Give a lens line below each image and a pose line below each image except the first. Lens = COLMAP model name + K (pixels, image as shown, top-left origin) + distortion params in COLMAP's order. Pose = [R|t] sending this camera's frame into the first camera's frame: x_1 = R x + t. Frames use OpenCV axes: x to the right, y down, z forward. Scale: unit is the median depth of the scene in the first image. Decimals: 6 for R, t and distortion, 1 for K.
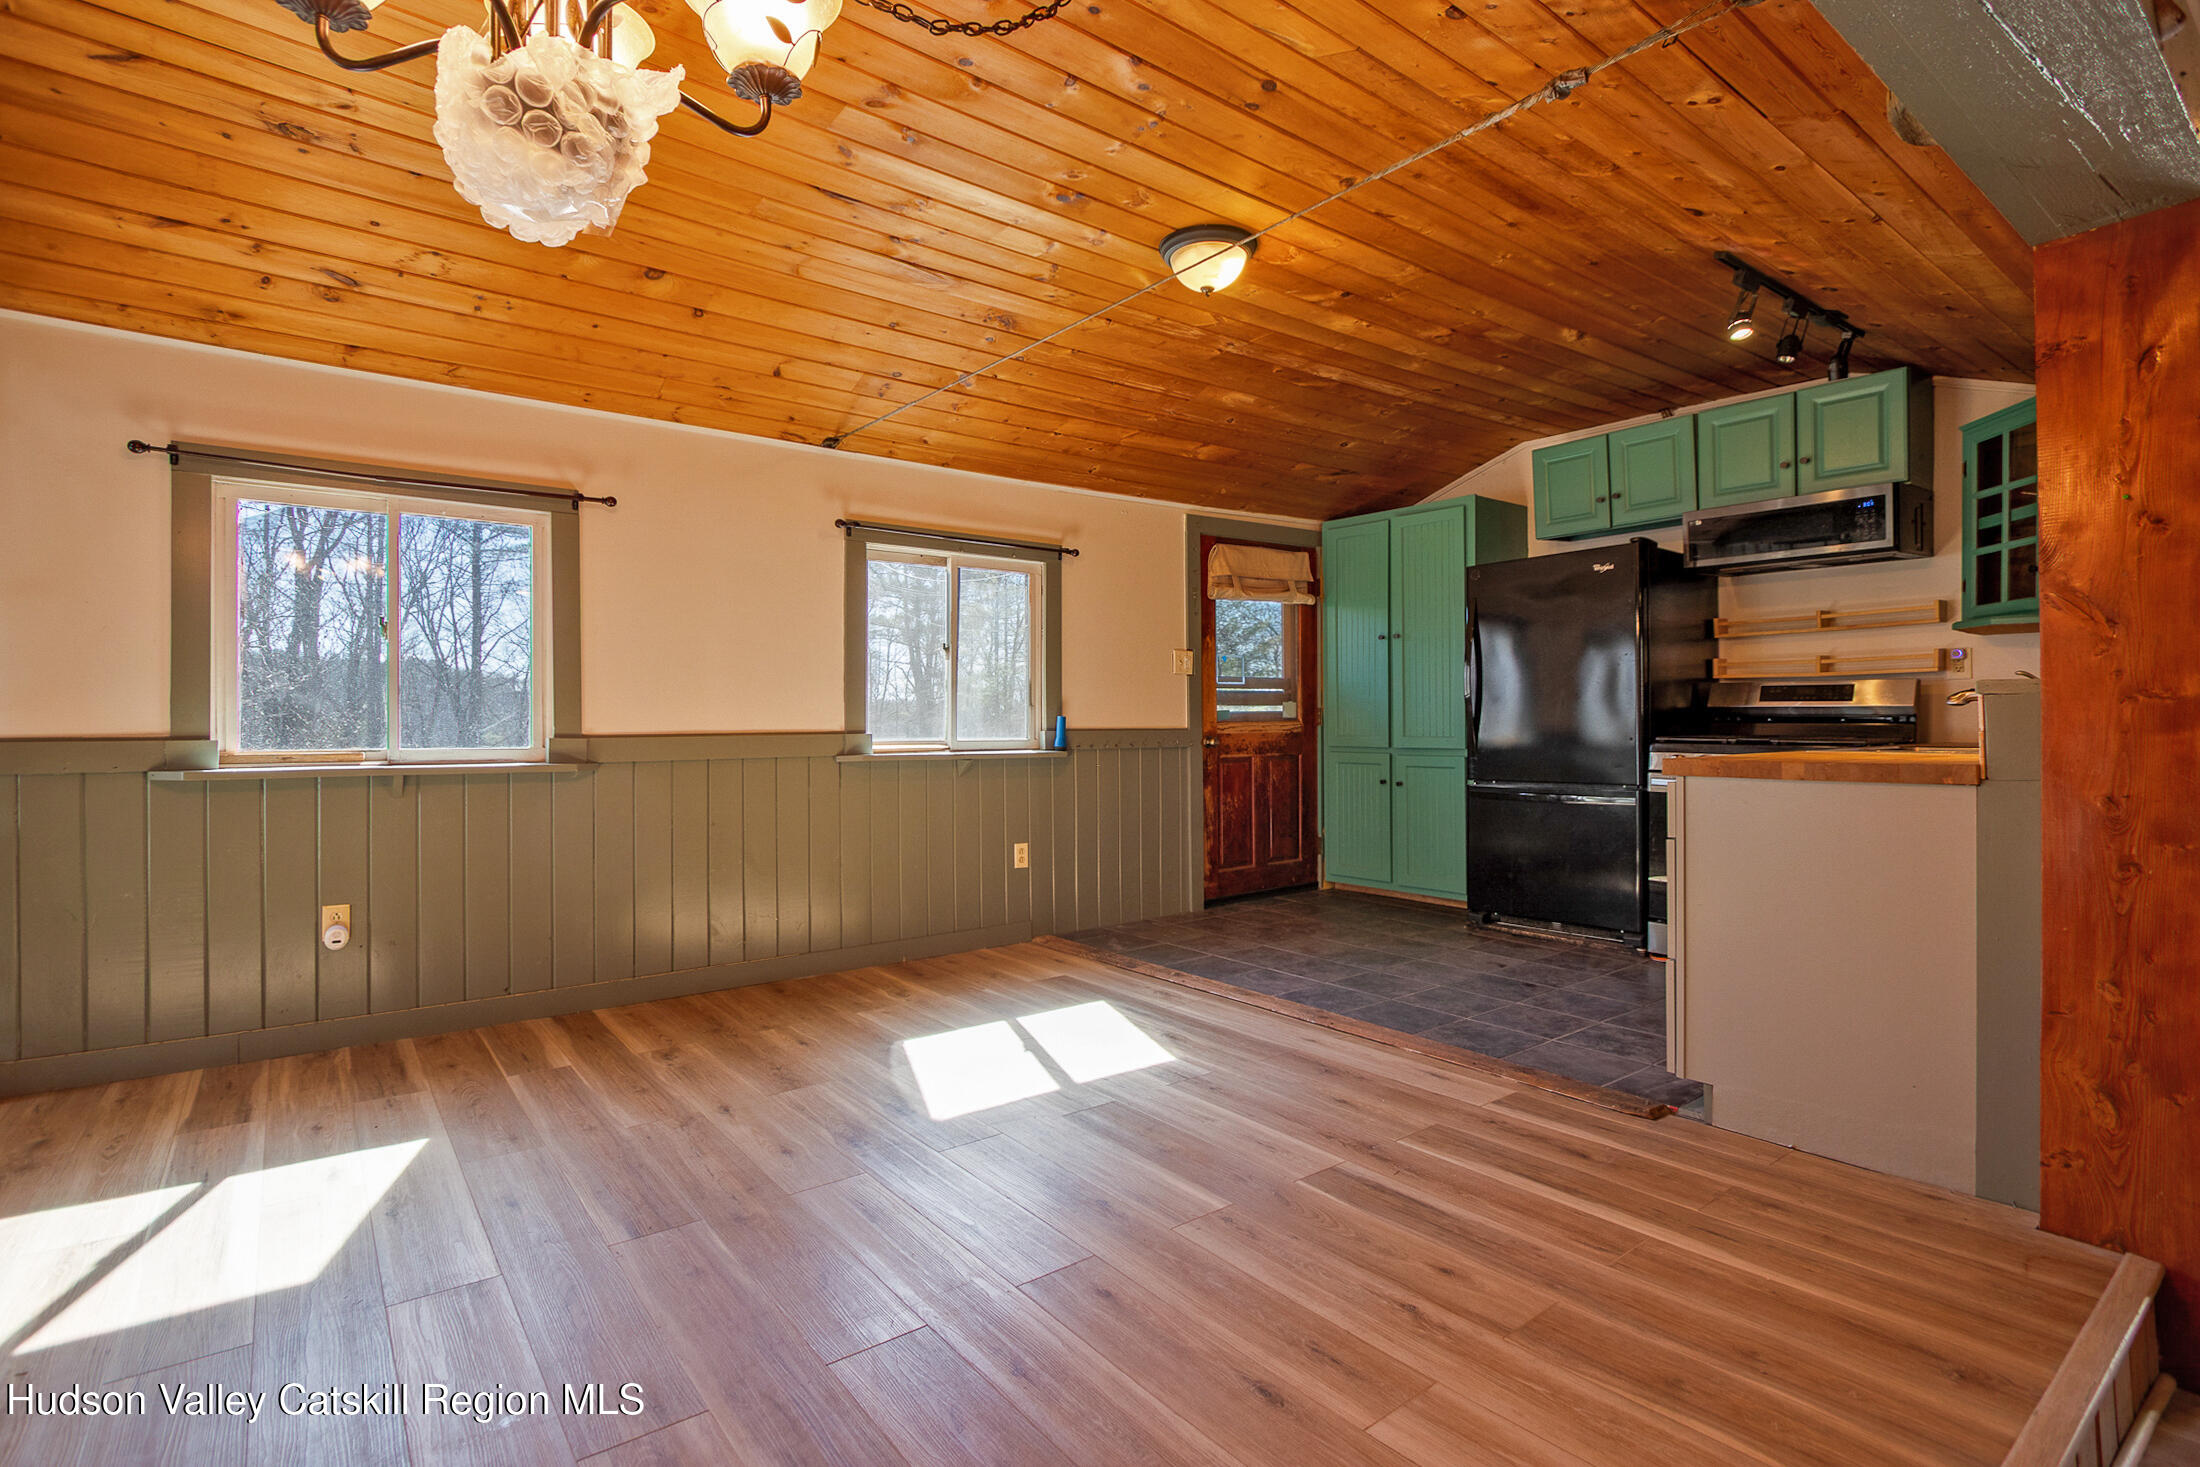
lens RADIAL K [[1038.8, 0, 1084.9], [0, 1038.8, 725.6], [0, 0, 1]] dist [-0.005807, 0.000245]
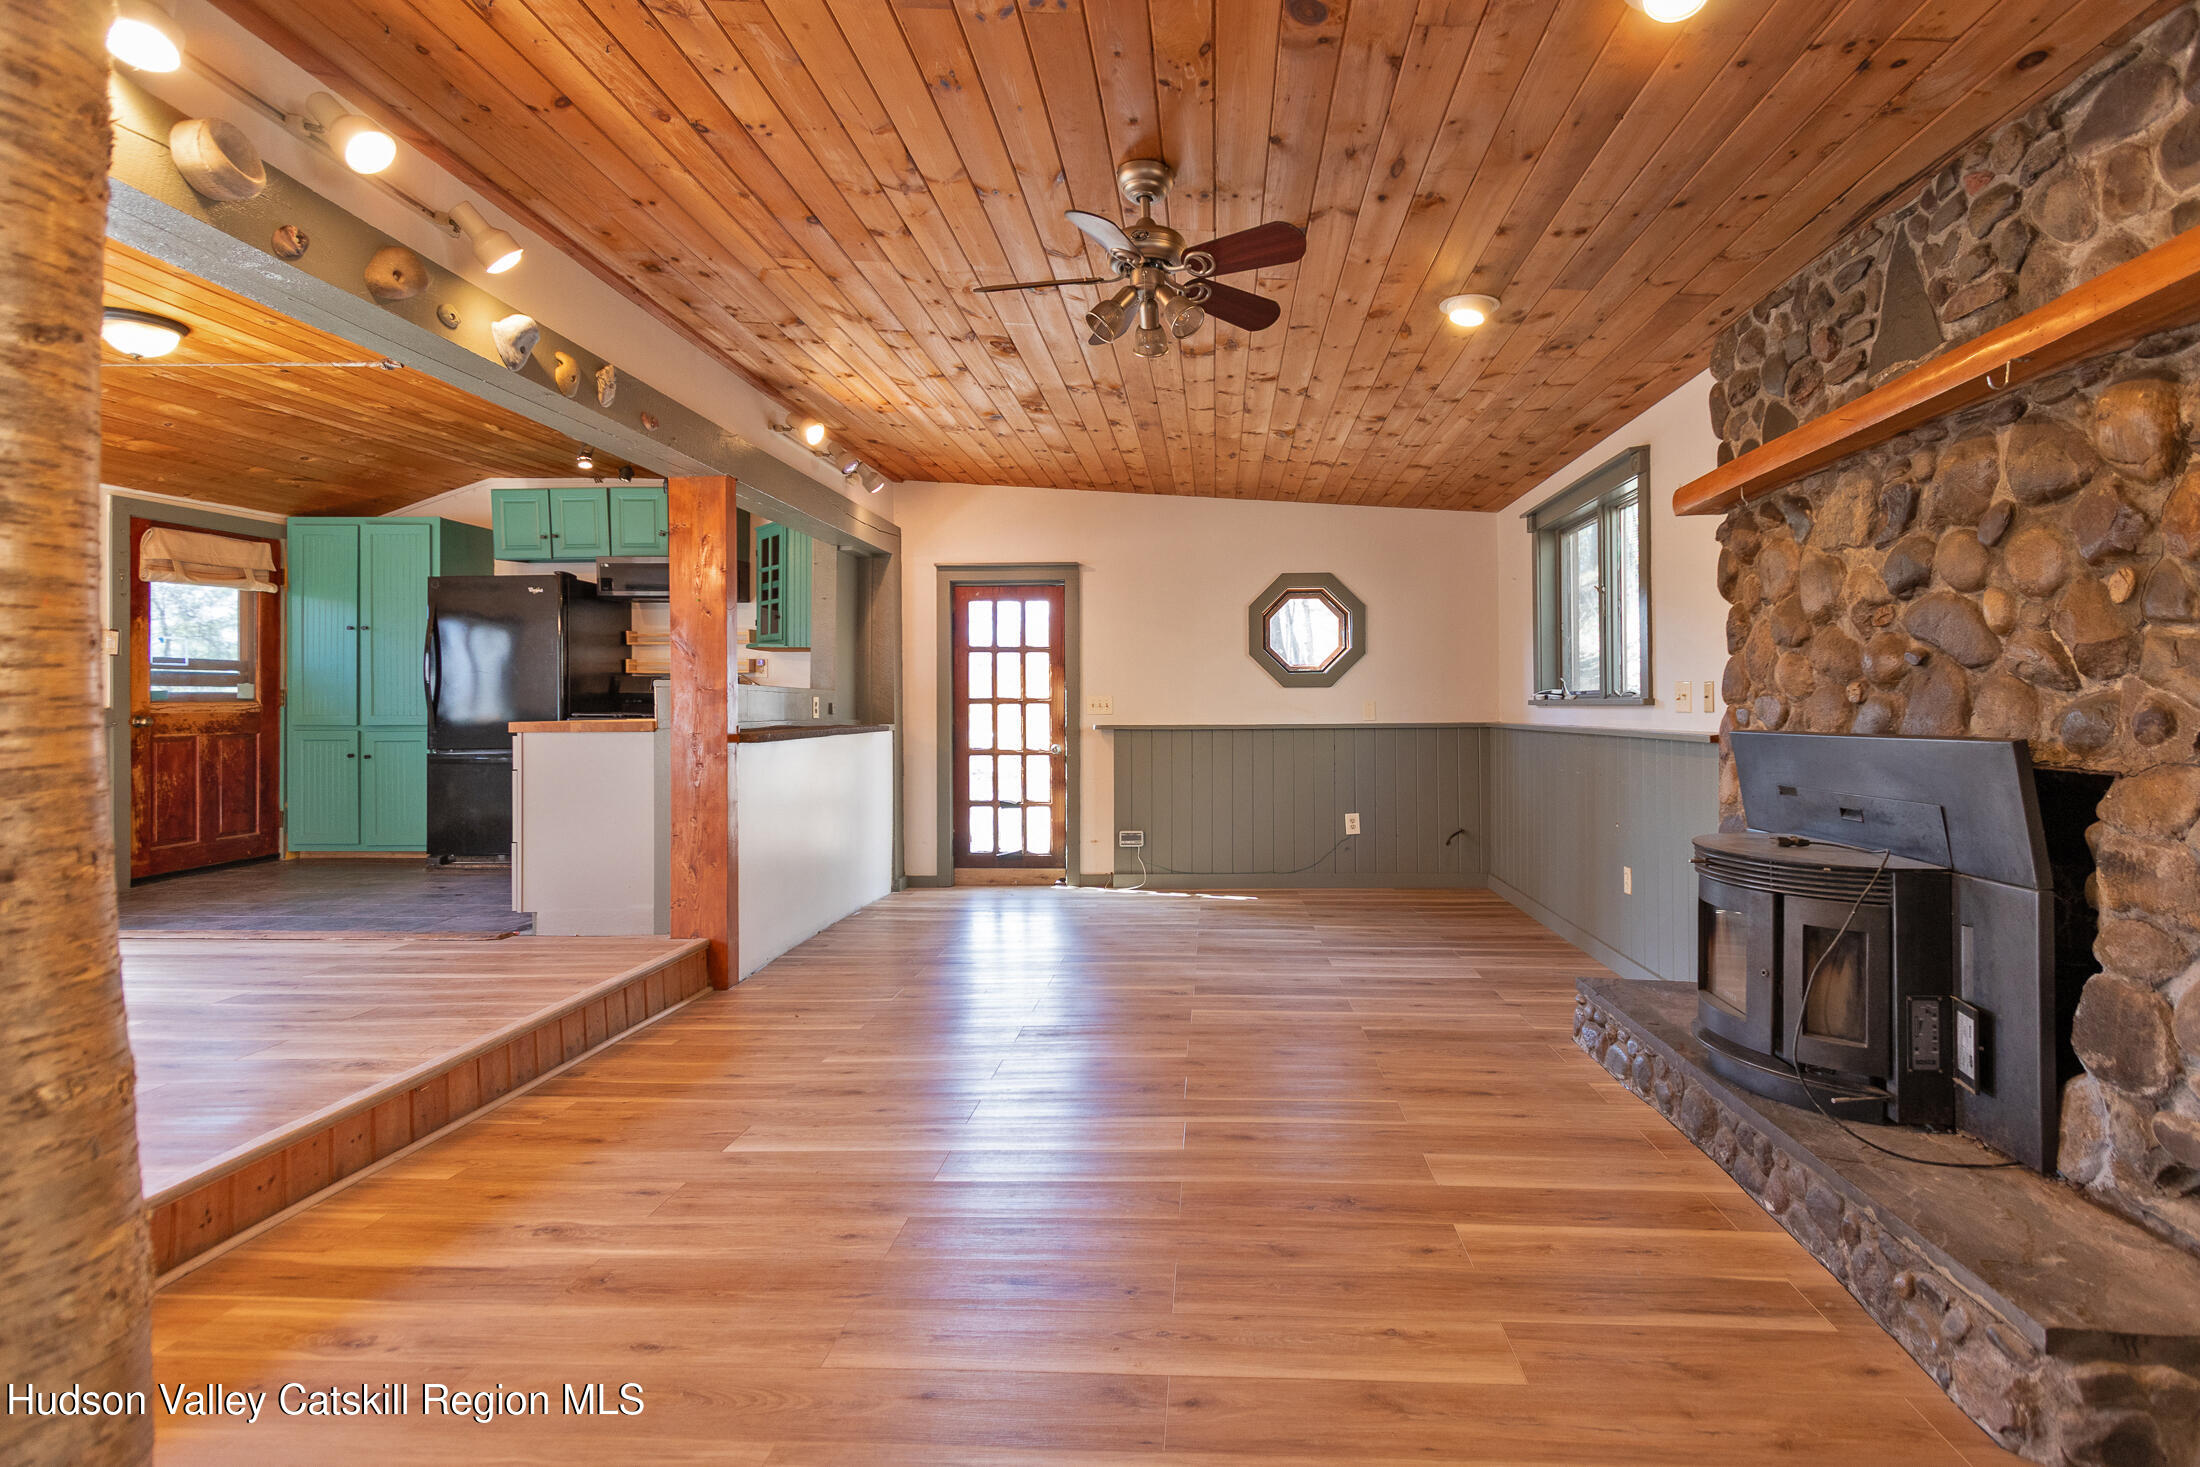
lens RADIAL K [[1061.0, 0, 1164.3], [0, 1061.0, 696.3], [0, 0, 1]] dist [-0.001898, -0.000314]
pose [[0.635604, 0.009955, 0.771951, -0.055802], [0.001988, 0.999892, -0.014532, 0.010913], [-0.772013, 0.010771, 0.635515, -0.564824]]
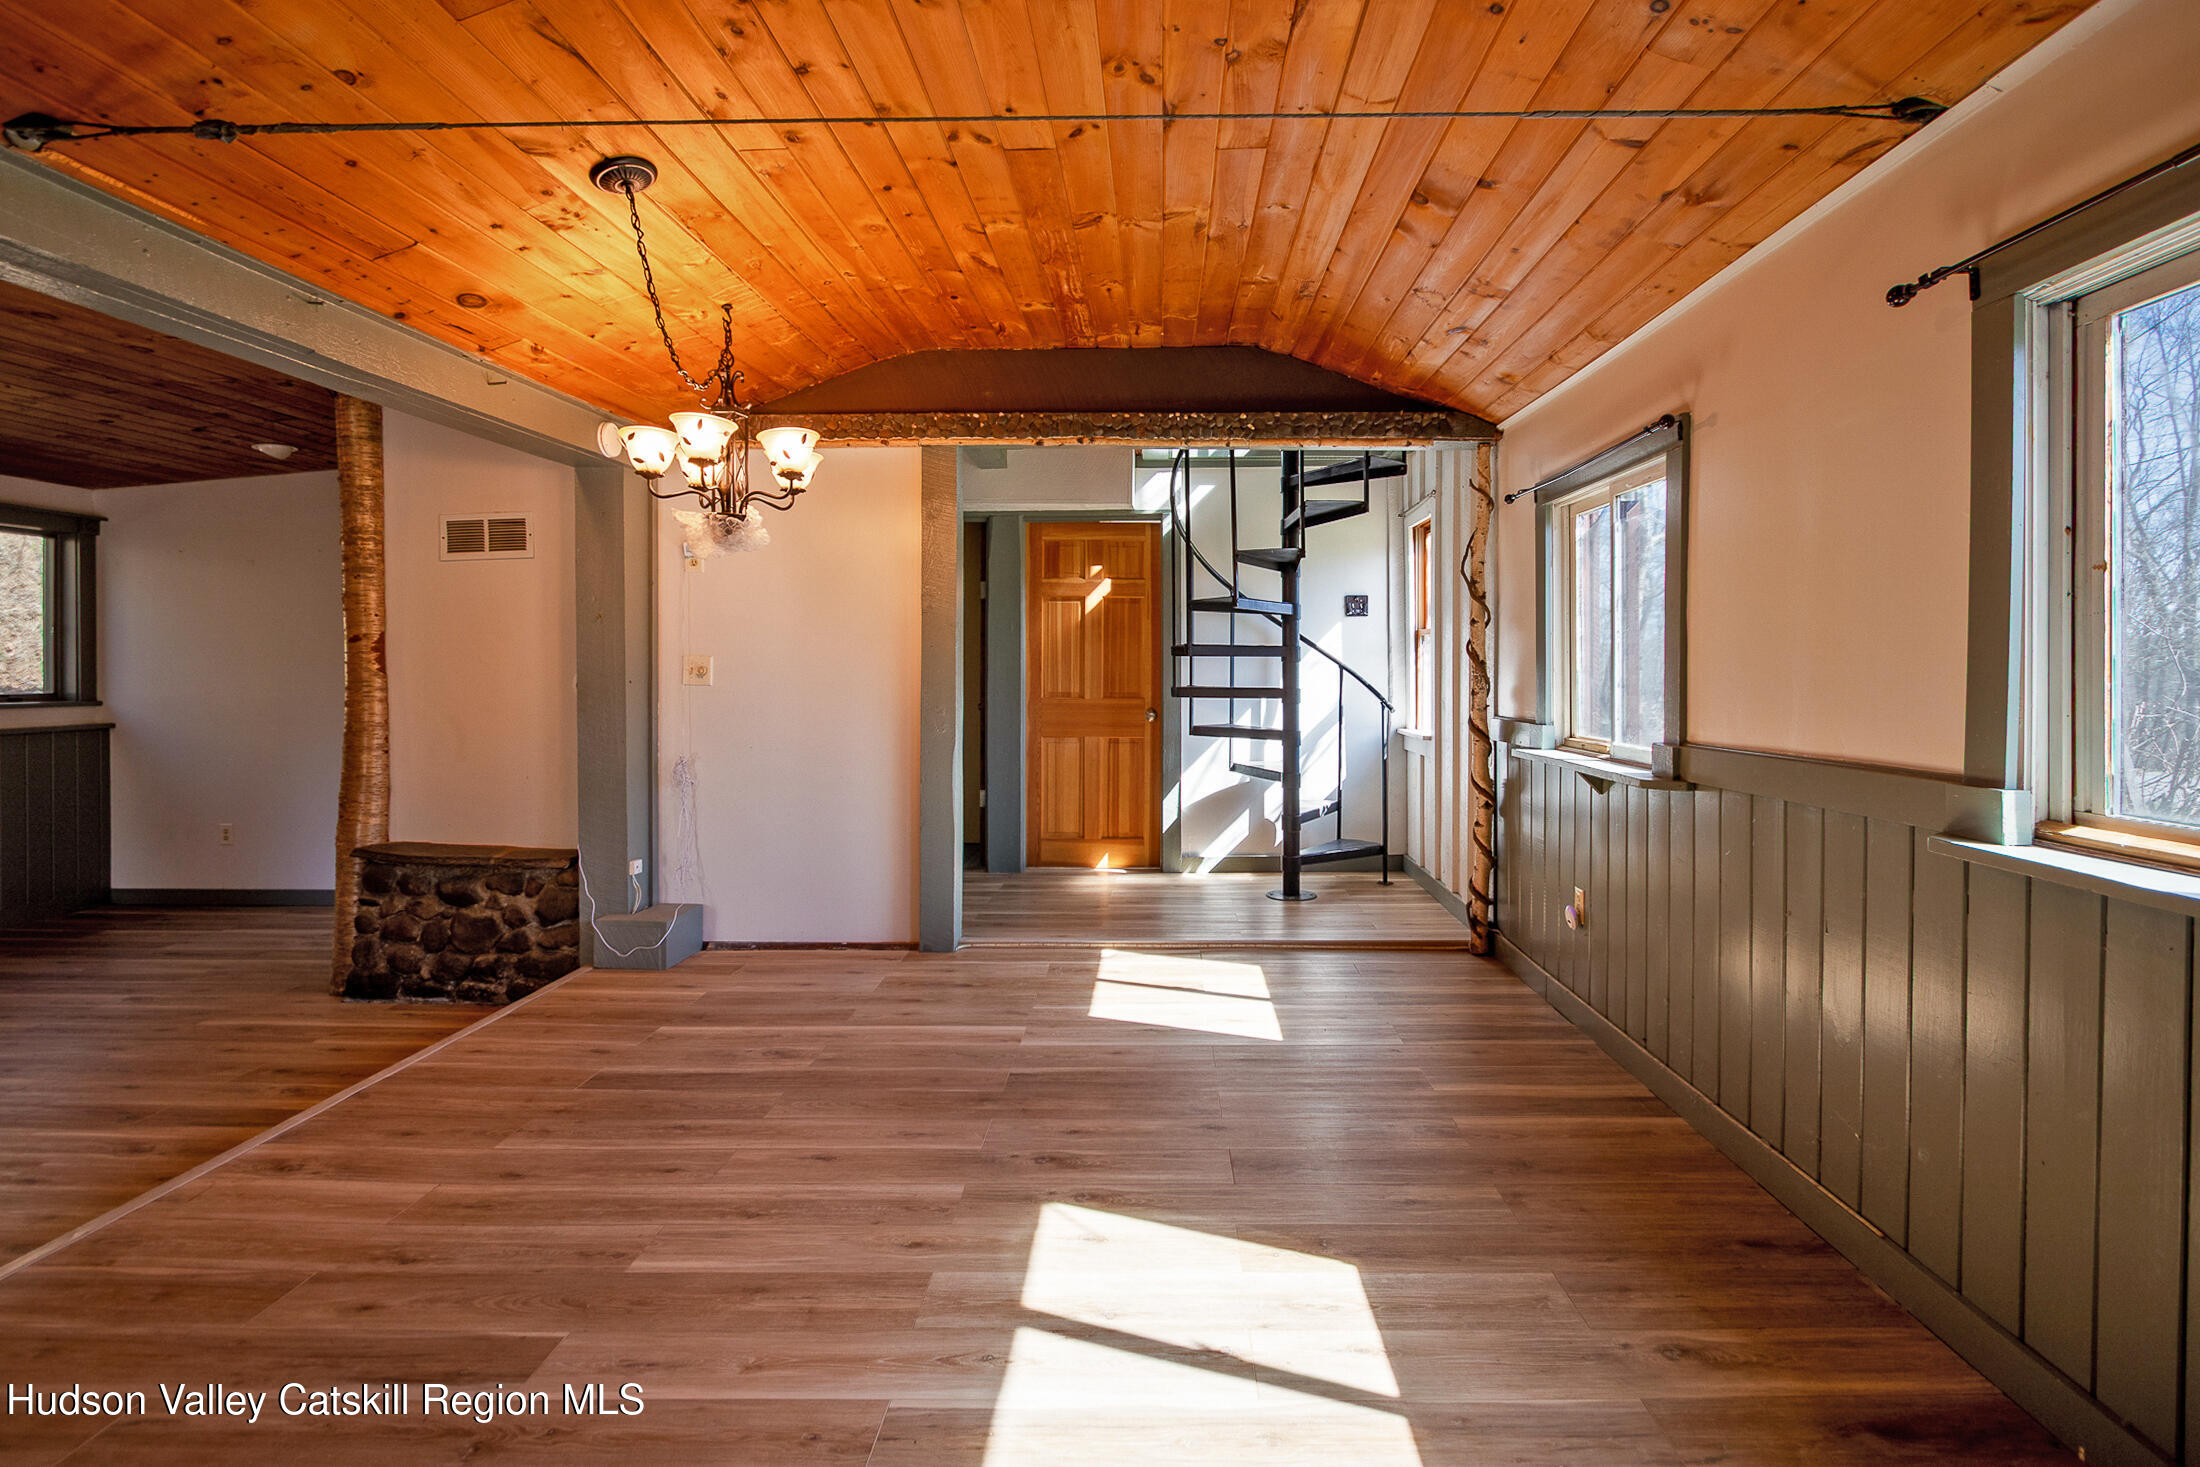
lens RADIAL K [[1070.6, 0, 1131.6], [0, 1070.6, 684.3], [0, 0, 1]] dist [-0.004596, -0.000443]
pose [[-0.627983, 0.012616, -0.778125, 0.300749], [0.002145, 0.999893, 0.014481, -0.038256], [0.778224, 0.007425, -0.627942, 0.985328]]
